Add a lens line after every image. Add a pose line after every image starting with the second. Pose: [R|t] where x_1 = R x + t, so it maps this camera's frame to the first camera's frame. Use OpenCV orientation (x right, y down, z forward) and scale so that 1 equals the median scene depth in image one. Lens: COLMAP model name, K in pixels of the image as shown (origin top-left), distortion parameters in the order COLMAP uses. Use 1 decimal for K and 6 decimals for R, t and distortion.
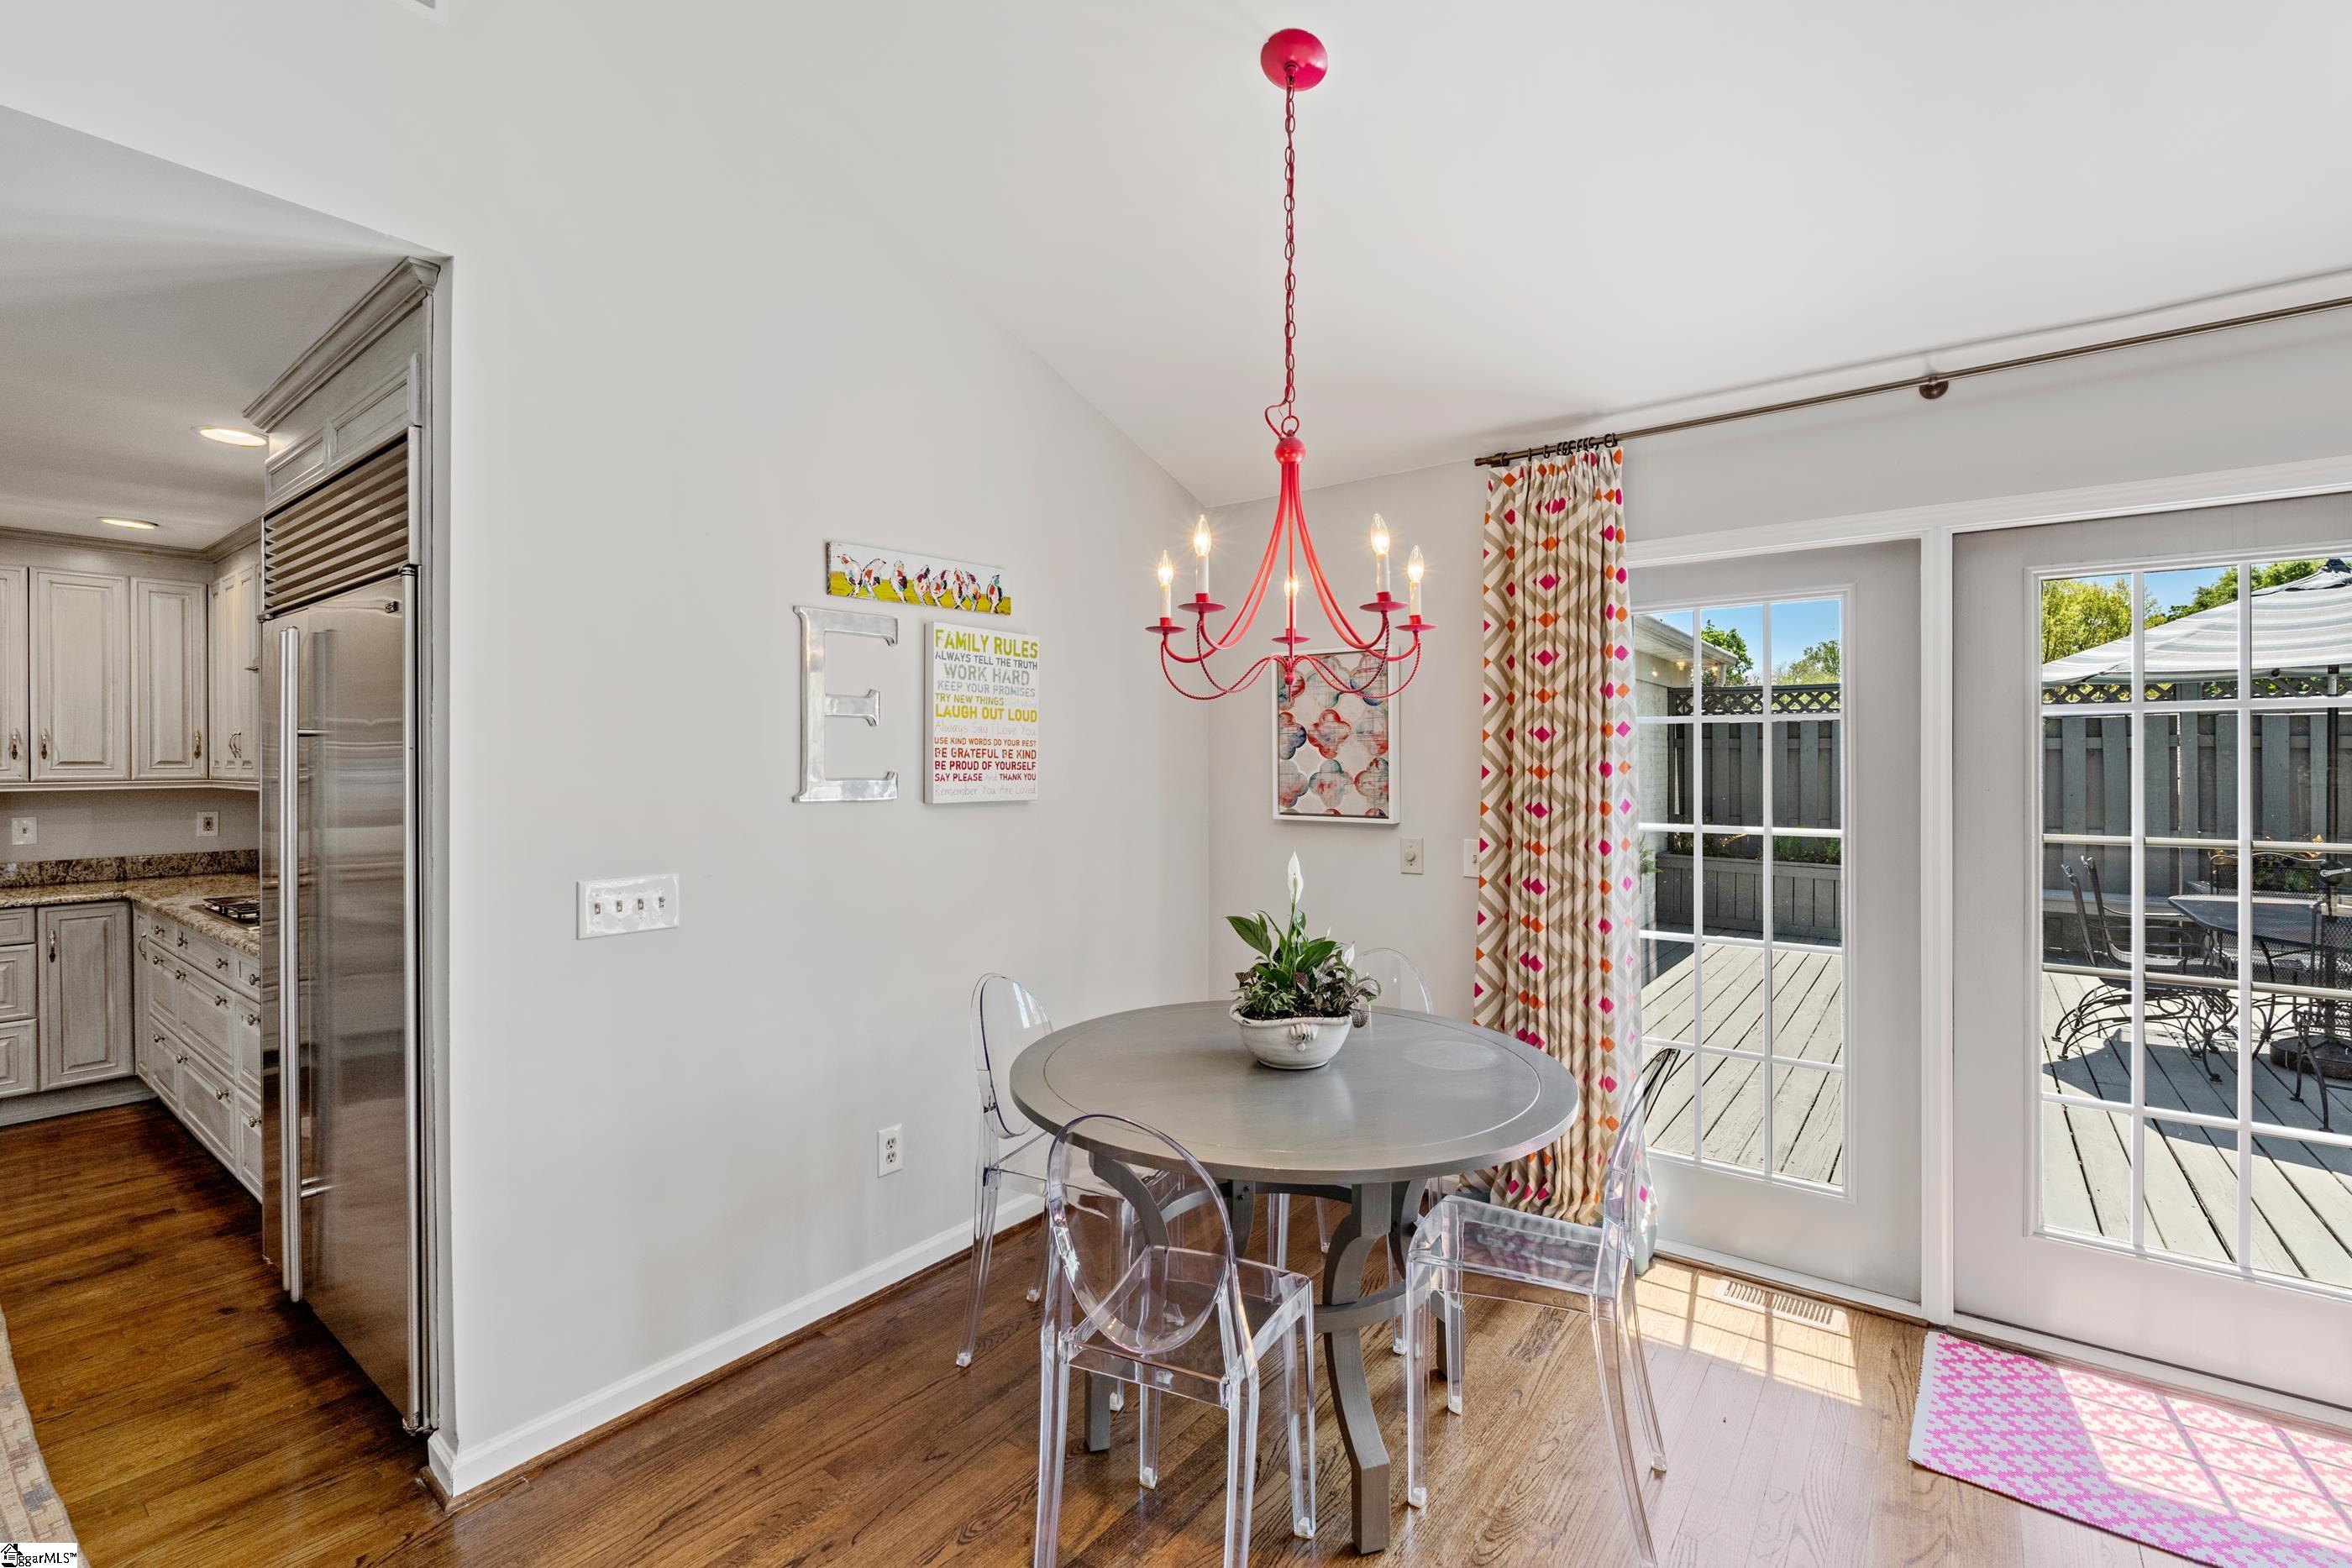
lens RADIAL K [[1027.8, 0, 1189.1], [0, 1027.8, 760.2], [0, 0, 1]] dist [-0.010958, 0.000768]
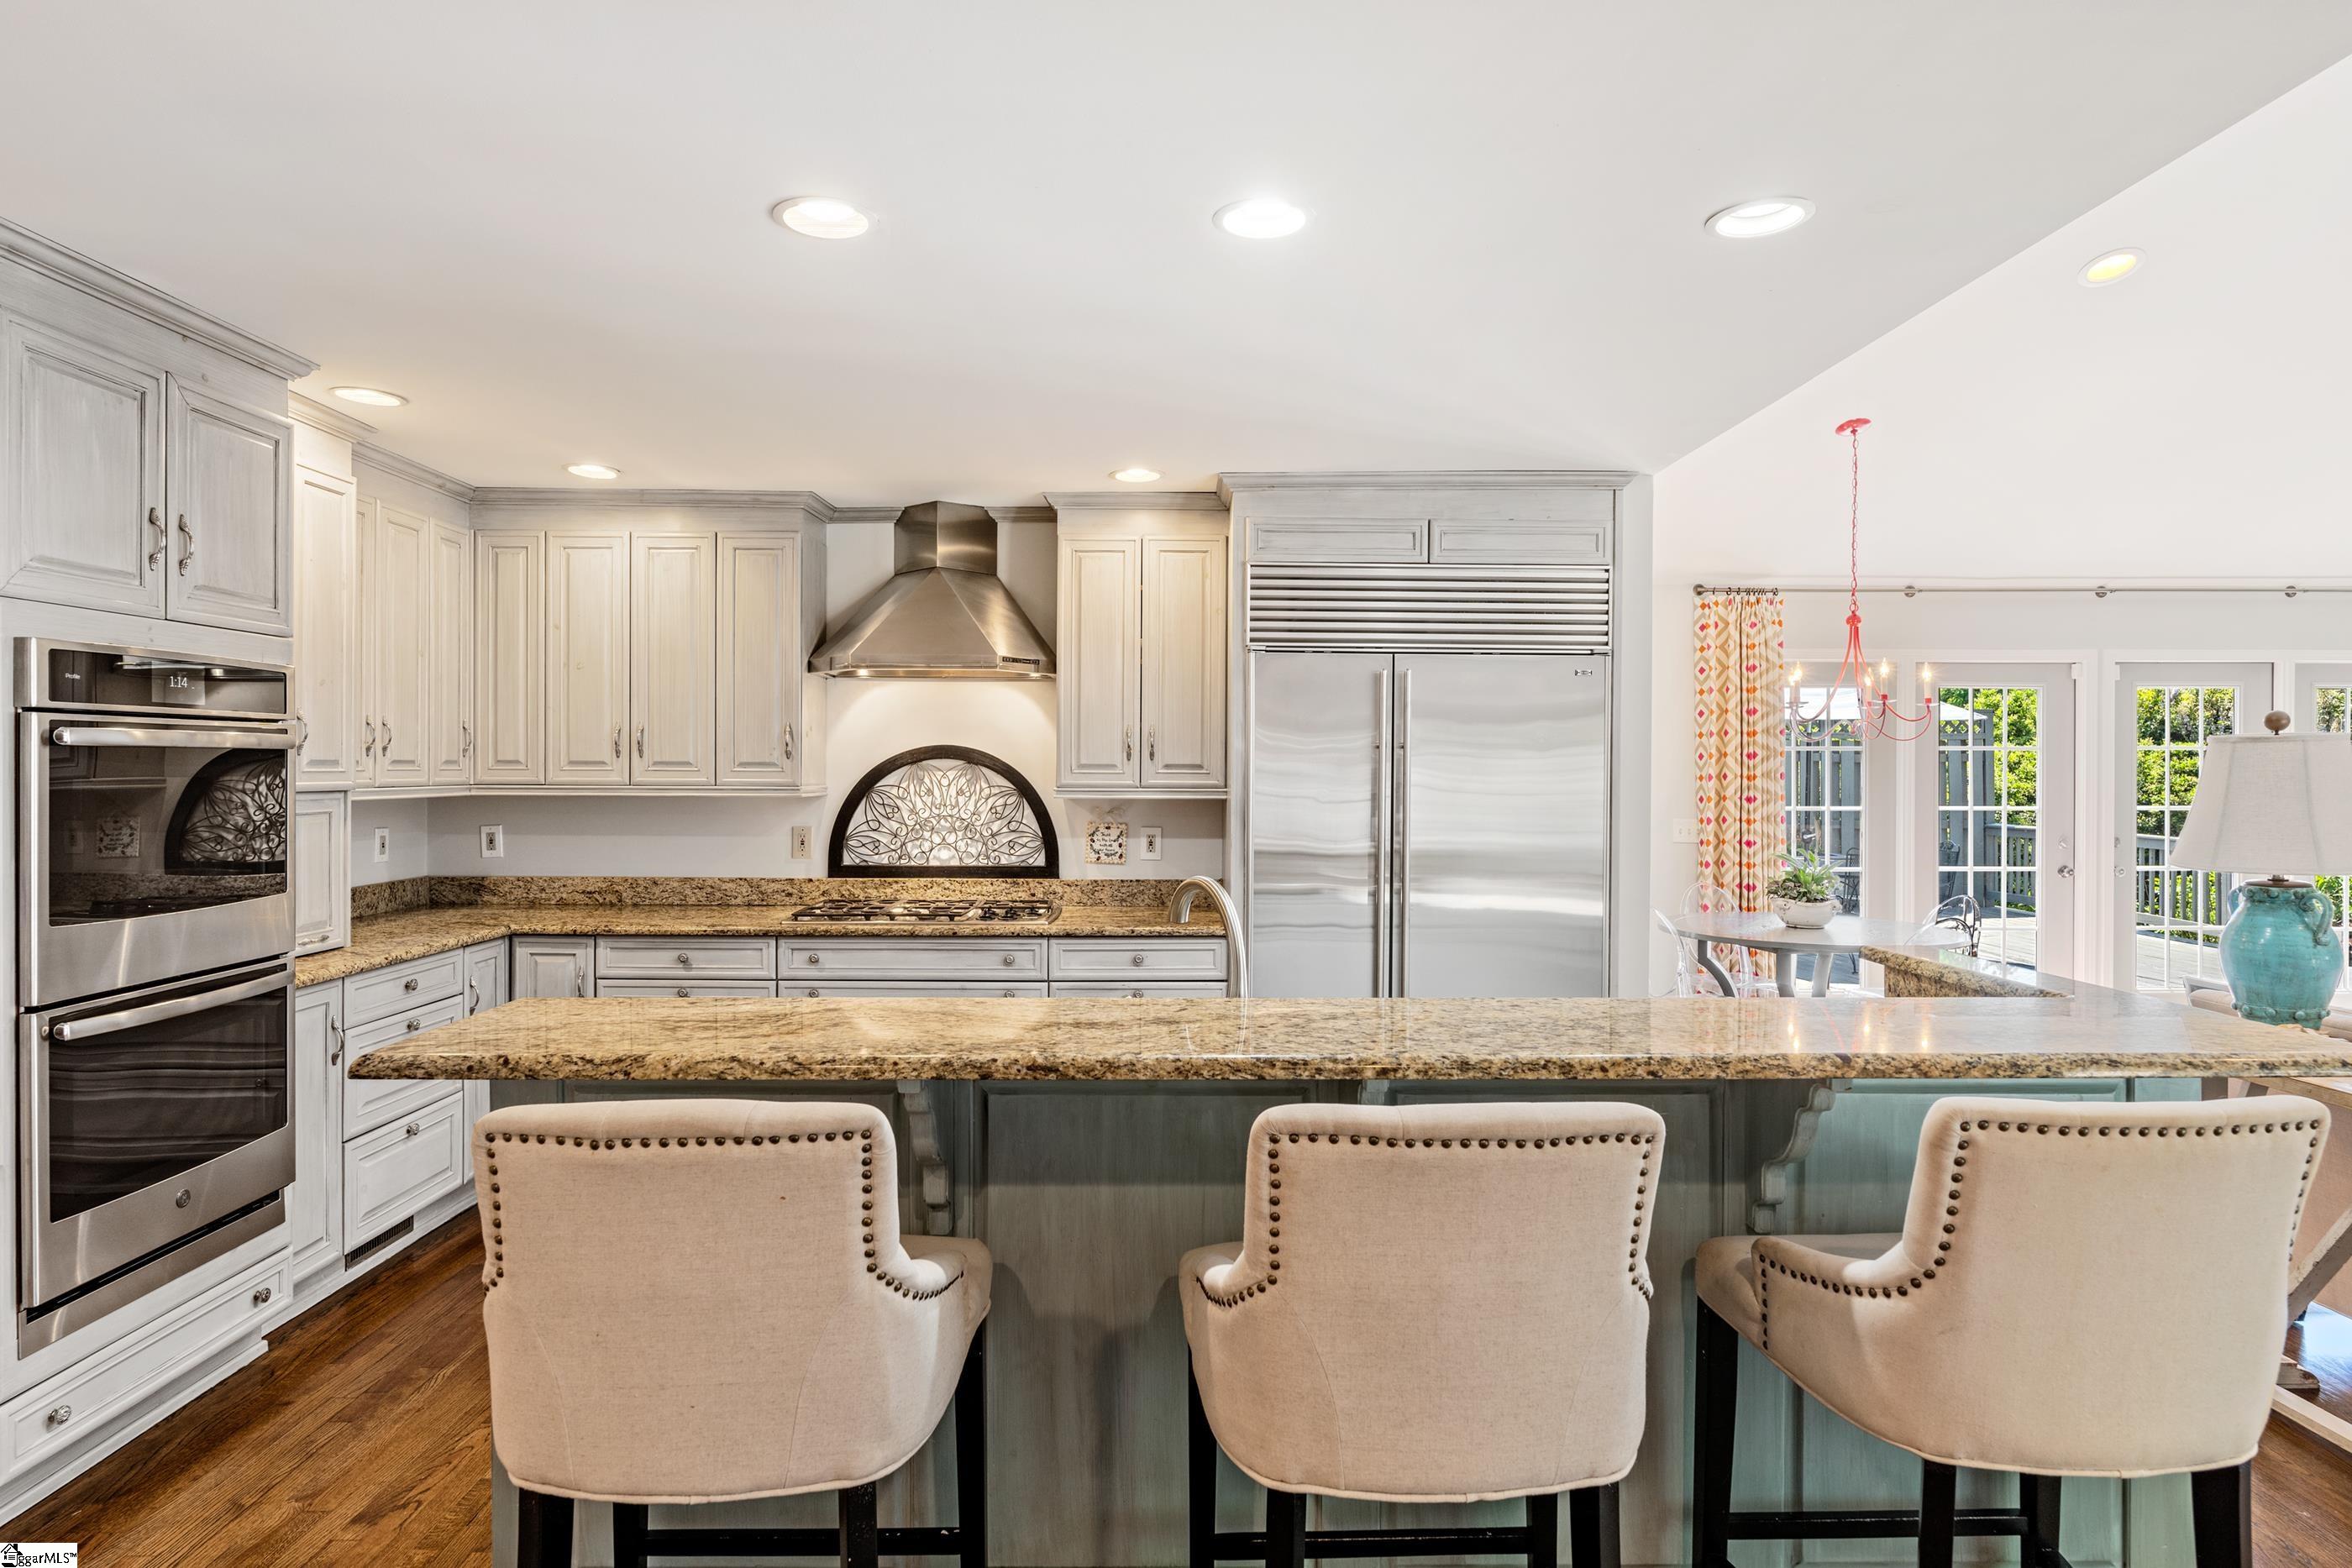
lens RADIAL K [[1330.7, 0, 1197.5], [0, 1330.7, 772.3], [0, 0, 1]] dist [-0.000155, 0.000023]
pose [[0.784726, 0.005993, 0.619814, -1.294813], [-0.007863, 0.999969, 0.000285, 0.006300], [-0.619793, -0.005097, 0.784749, -0.138493]]
